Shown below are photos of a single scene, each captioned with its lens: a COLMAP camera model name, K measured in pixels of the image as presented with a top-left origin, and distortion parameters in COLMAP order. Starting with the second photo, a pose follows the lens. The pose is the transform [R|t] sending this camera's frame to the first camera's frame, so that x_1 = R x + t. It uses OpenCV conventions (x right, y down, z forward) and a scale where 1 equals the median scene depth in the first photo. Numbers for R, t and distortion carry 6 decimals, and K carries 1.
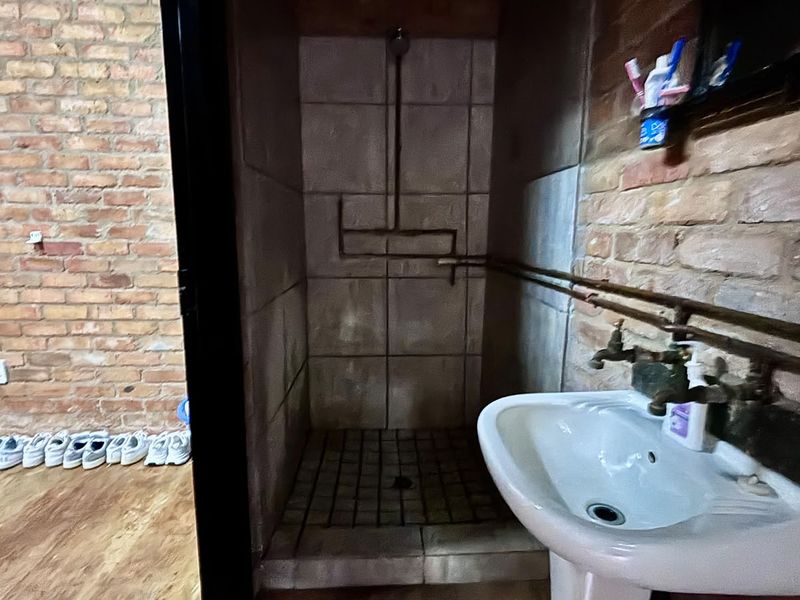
lens RADIAL K [[431.1, 0, 400.3], [0, 431.1, 298.1], [0, 0, 1]] dist [0.006710, -0.004338]
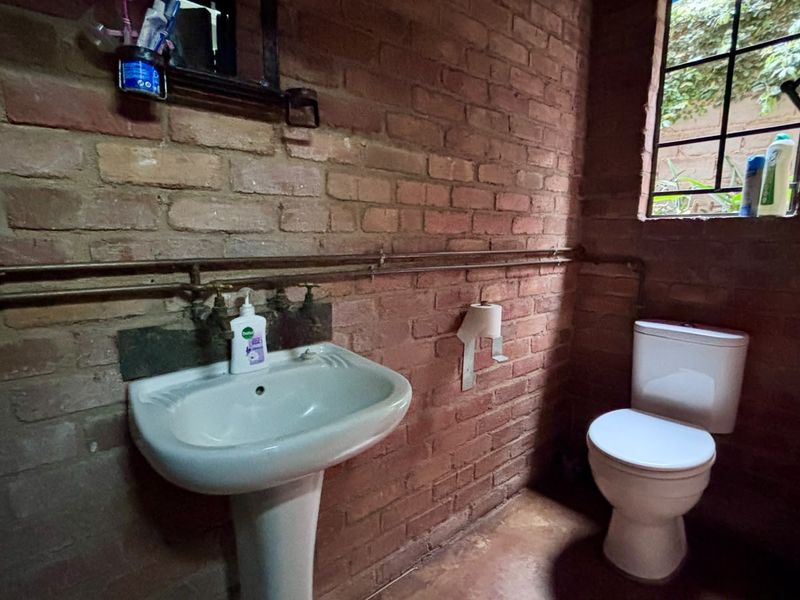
lens RADIAL K [[431.1, 0, 400.0], [0, 431.1, 300.6], [0, 0, 1]] dist [0.006710, -0.004338]
pose [[-0.614138, -0.119188, 0.780146, -0.519803], [0.118302, 0.963457, 0.240323, -0.100125], [-0.780281, 0.239884, -0.577595, 1.290737]]
